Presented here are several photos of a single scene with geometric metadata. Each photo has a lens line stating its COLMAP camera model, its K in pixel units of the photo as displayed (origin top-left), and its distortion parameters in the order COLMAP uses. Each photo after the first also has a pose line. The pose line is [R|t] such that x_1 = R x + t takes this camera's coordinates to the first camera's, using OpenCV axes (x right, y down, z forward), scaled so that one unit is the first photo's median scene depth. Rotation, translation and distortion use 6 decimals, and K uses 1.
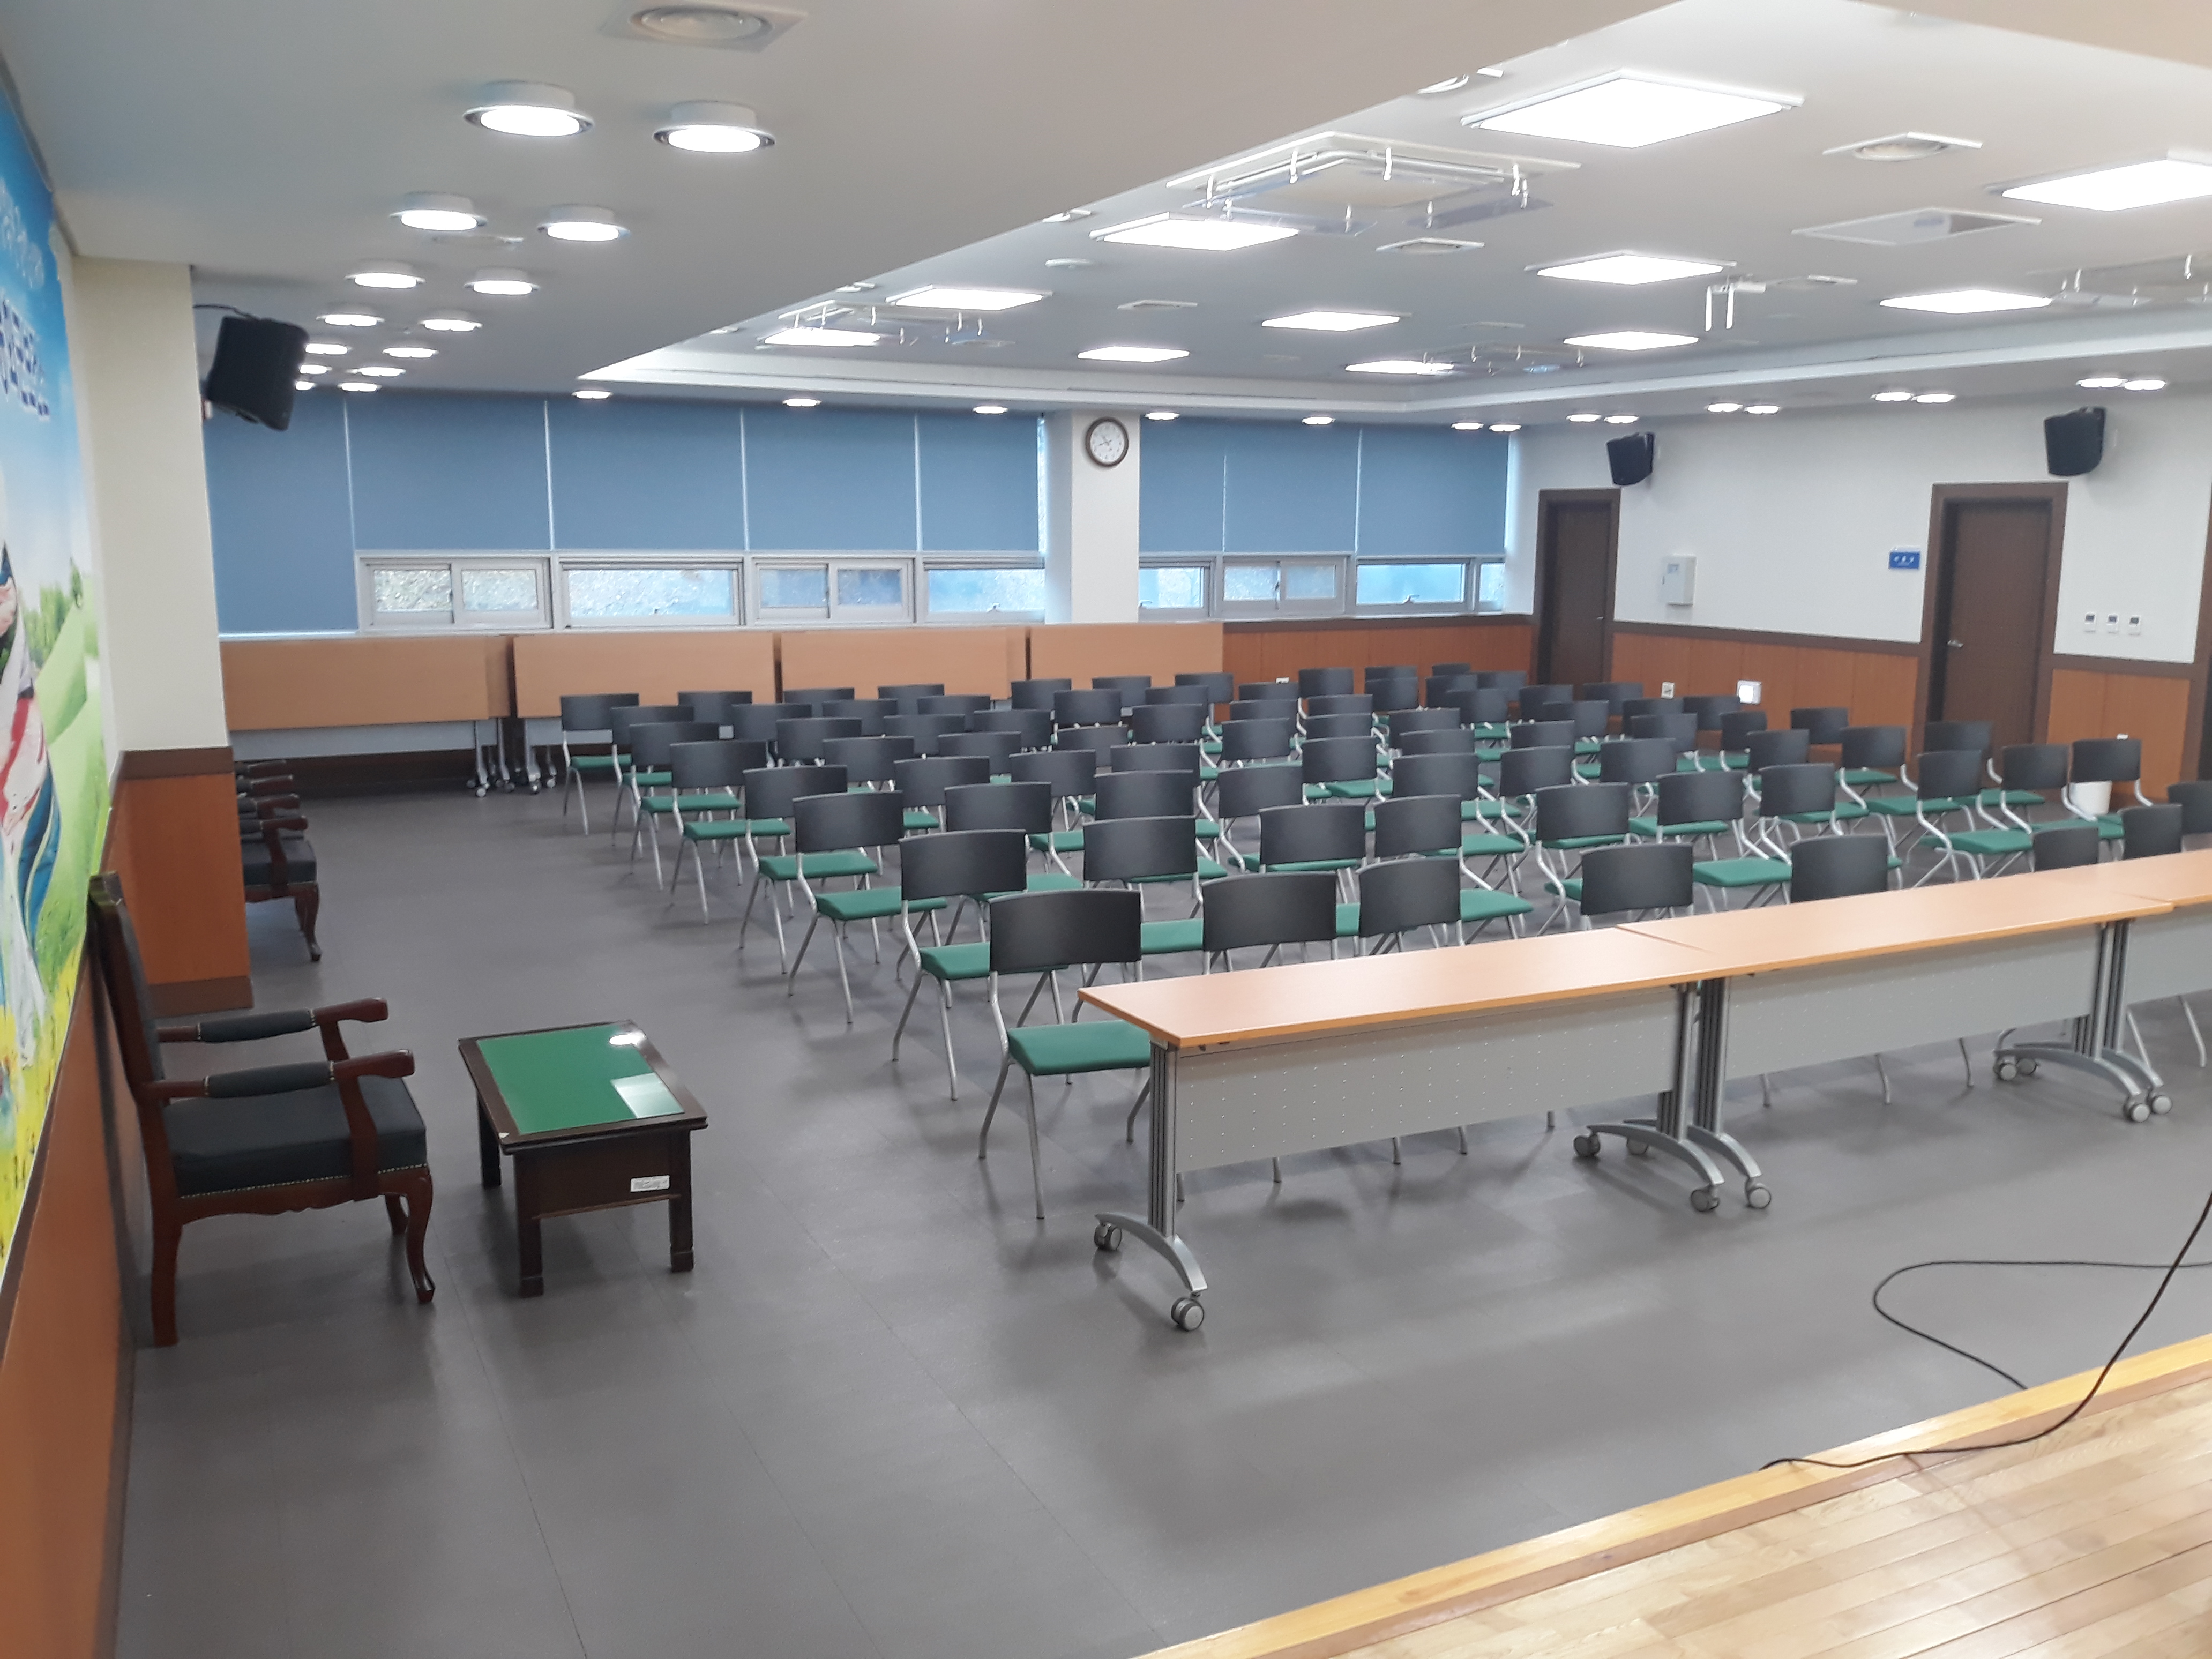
lens RADIAL K [[1776.9, 0, 1106.0], [0, 1776.9, 829.5], [0, 0, 1]] dist [0.052339, -0.003928]
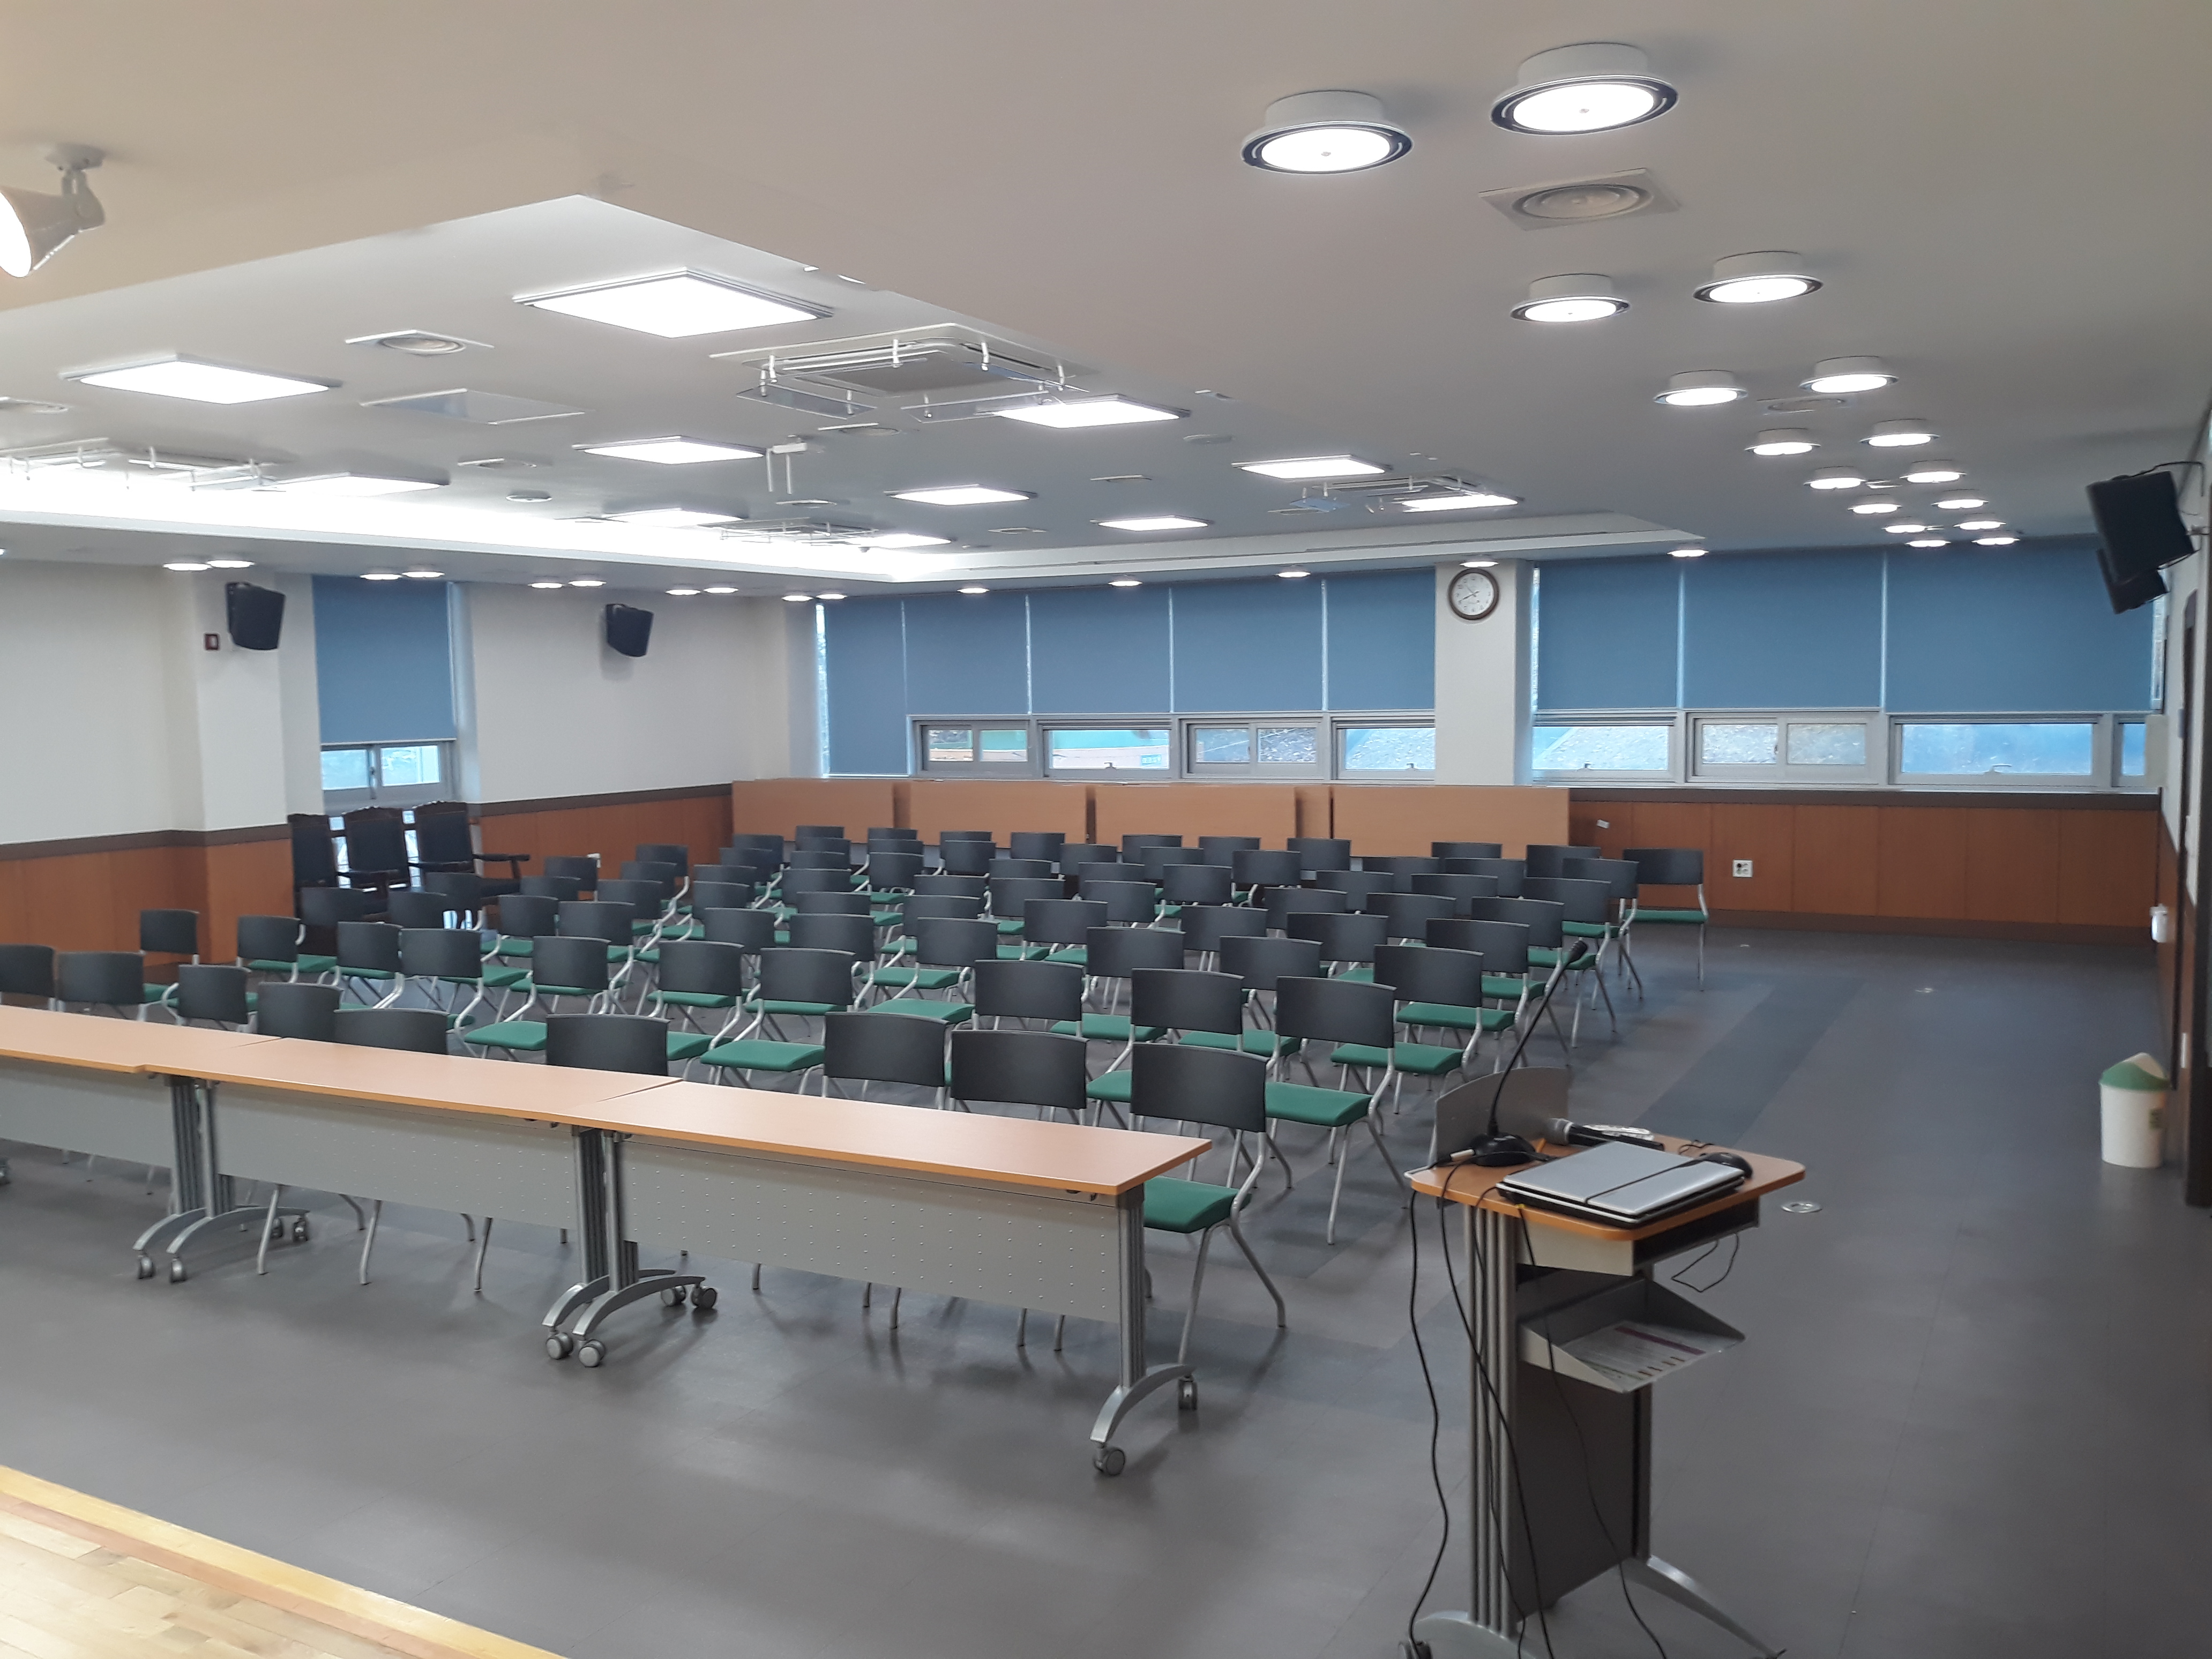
lens RADIAL K [[1776.9, 0, 1106.0], [0, 1776.9, 829.5], [0, 0, 1]] dist [0.052339, -0.003928]
pose [[0.562101, 0.051437, -0.825468, 0.716596], [-0.119253, 0.992675, -0.019348, -0.056844], [0.818426, 0.109315, 0.564118, 0.347106]]
